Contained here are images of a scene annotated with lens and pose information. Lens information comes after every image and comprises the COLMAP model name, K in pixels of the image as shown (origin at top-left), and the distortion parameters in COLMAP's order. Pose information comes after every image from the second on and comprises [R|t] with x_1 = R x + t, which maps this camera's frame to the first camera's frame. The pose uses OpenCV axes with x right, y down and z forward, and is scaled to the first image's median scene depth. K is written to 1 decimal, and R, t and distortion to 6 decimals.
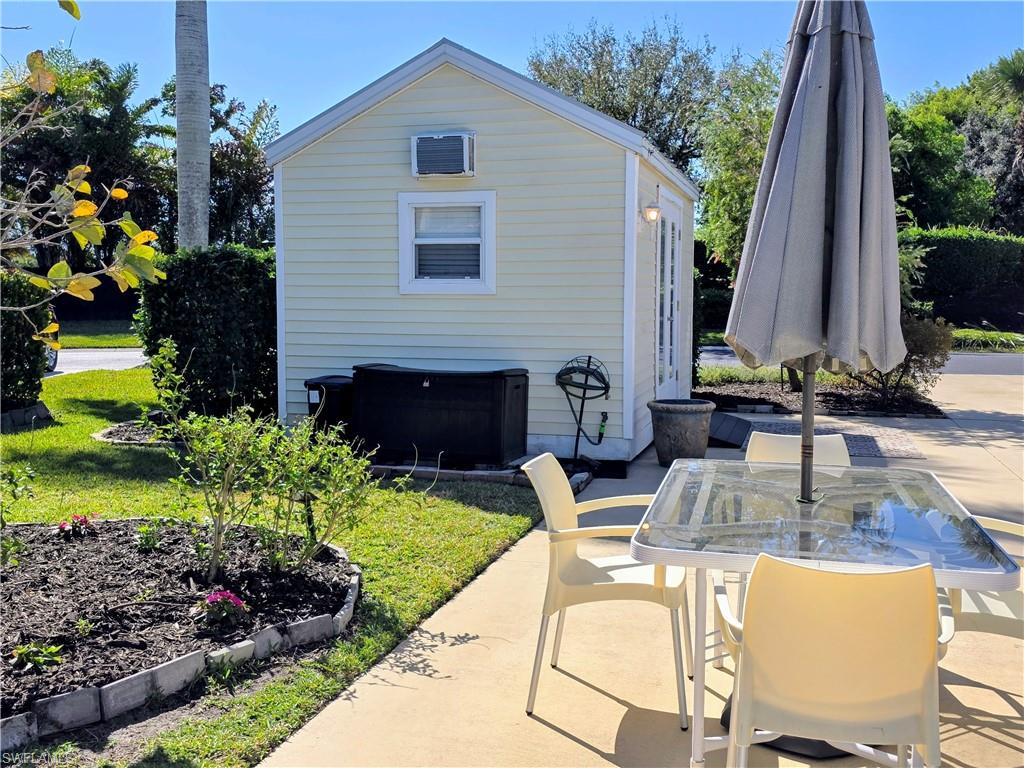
lens RADIAL K [[1033.6, 0, 473.6], [0, 1033.6, 345.0], [0, 0, 1]] dist [0.096567, -0.169420]
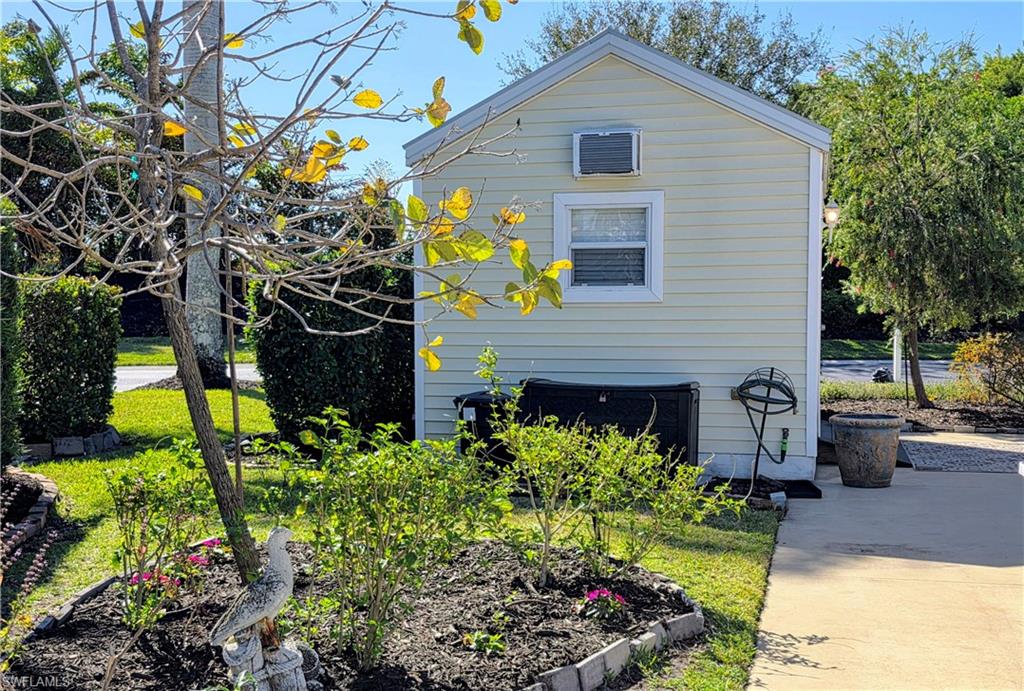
lens RADIAL K [[1226.3, 0, 512.0], [0, 1226.3, 345.5], [0, 0, 1]] dist [0.105147, -0.033754]
pose [[0.999295, -0.007490, 0.036786, -0.160730], [0.007965, 0.999887, -0.012764, 0.003001], [-0.036686, 0.013048, 0.999242, -0.099621]]
